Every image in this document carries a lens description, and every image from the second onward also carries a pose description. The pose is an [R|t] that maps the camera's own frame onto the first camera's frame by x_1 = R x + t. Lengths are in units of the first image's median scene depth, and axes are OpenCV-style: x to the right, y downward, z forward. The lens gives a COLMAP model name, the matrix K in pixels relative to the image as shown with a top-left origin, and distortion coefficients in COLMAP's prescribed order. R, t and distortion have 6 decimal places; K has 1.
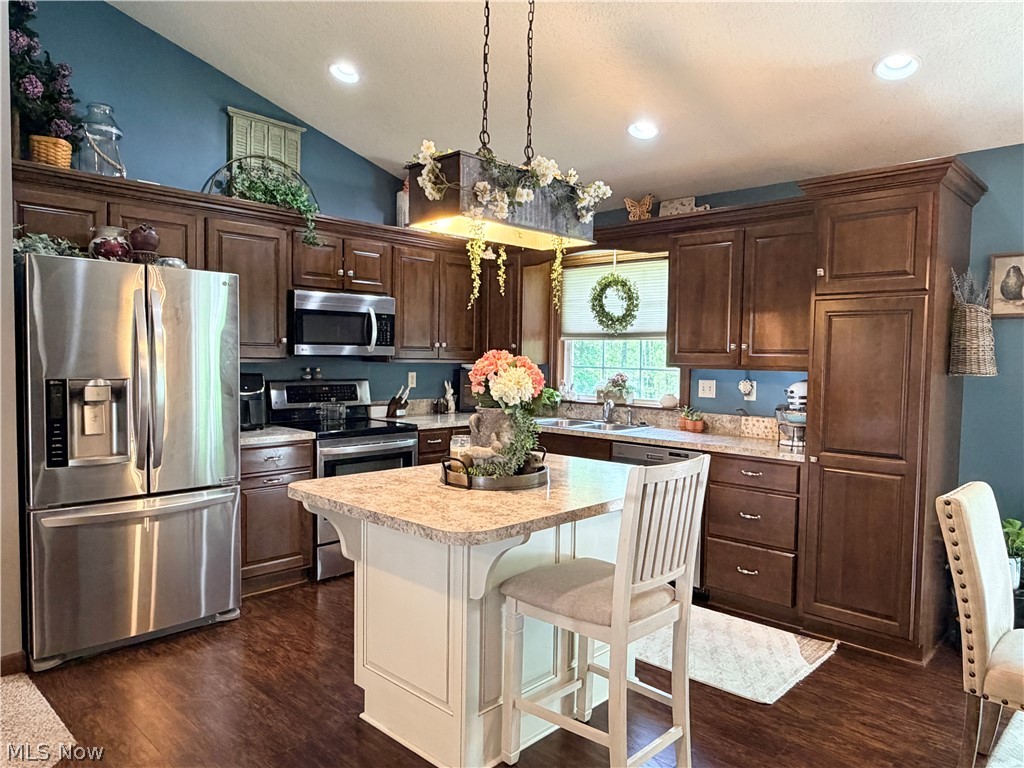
lens RADIAL K [[686.8, 0, 507.7], [0, 686.8, 392.7], [0, 0, 1]] dist [-0.001285, 0.002545]
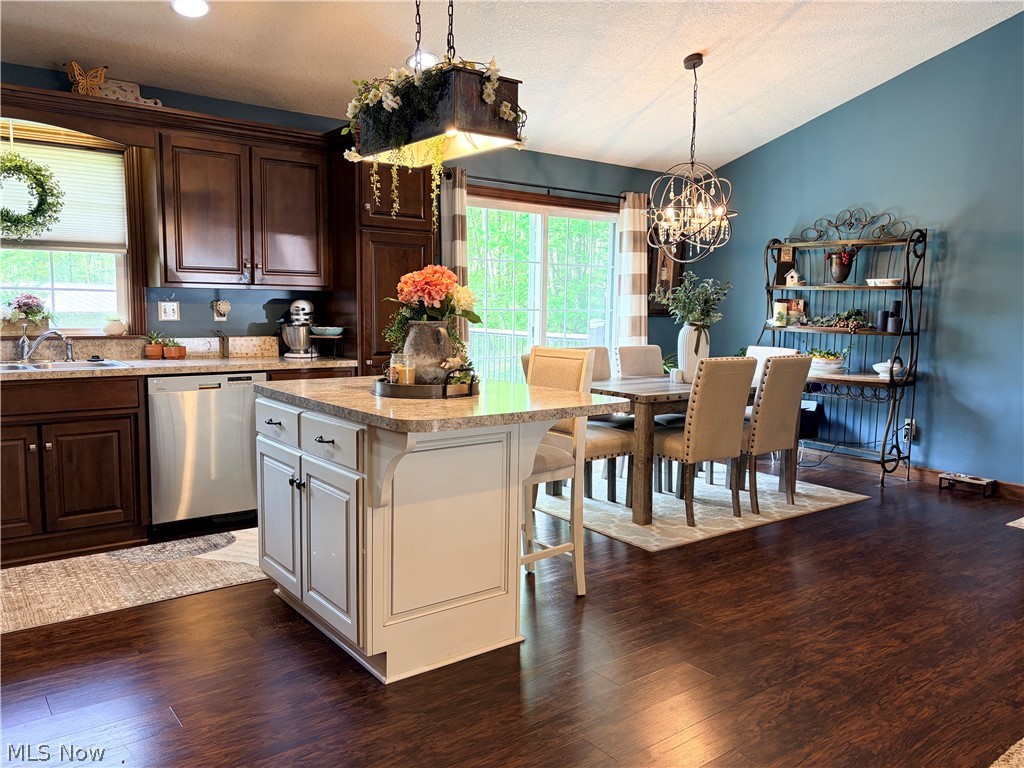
lens RADIAL K [[778.6, 0, 514.0], [0, 778.6, 381.2], [0, 0, 1]] dist [0.044617, -0.027672]
pose [[0.149557, -0.112068, 0.982381, -0.749561], [0.040960, 0.993405, 0.107090, -0.006699], [-0.987904, 0.024223, 0.153161, 0.454326]]
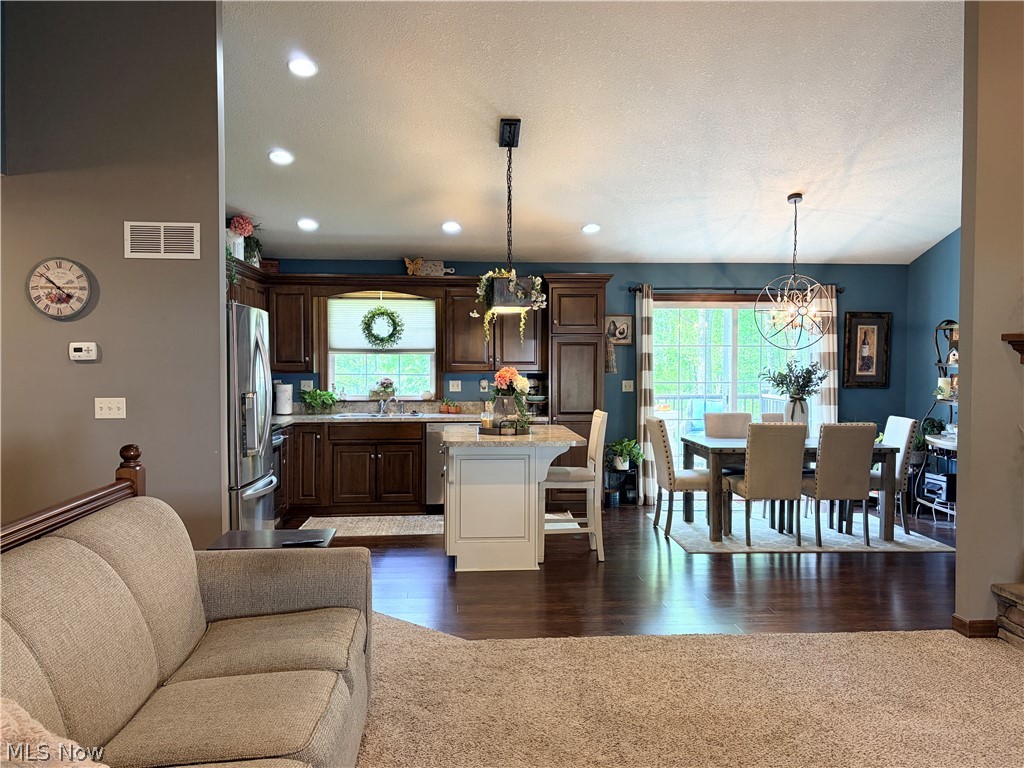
lens RADIAL K [[820.0, 0, 512.2], [0, 820.0, 386.0], [0, 0, 1]] dist [0.054841, -0.065208]
pose [[0.670875, -0.038559, 0.740567, -1.129624], [0.048123, 0.998806, 0.008410, -0.017034], [-0.740007, 0.029996, 0.671929, -0.384883]]
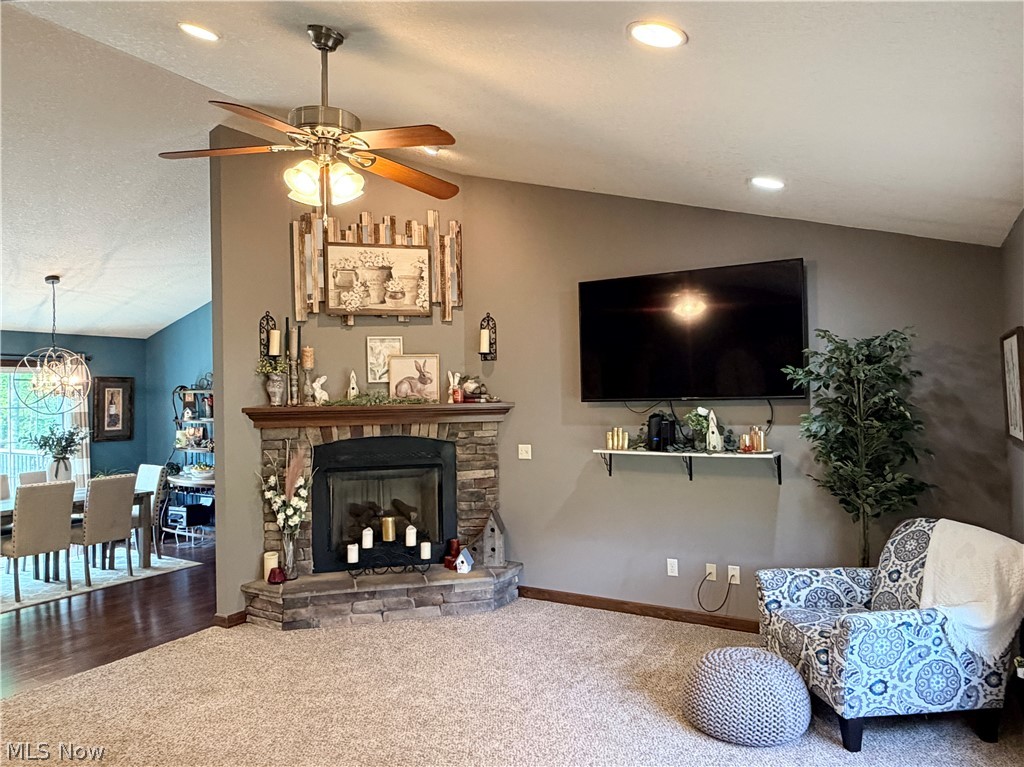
lens RADIAL K [[690.2, 0, 504.1], [0, 690.2, 383.5], [0, 0, 1]] dist [0.004976, -0.004273]
pose [[-0.226543, 0.001845, 0.973999, -1.267785], [0.066148, 0.997719, 0.013496, -0.075777], [-0.971752, 0.067485, -0.226148, -0.319654]]
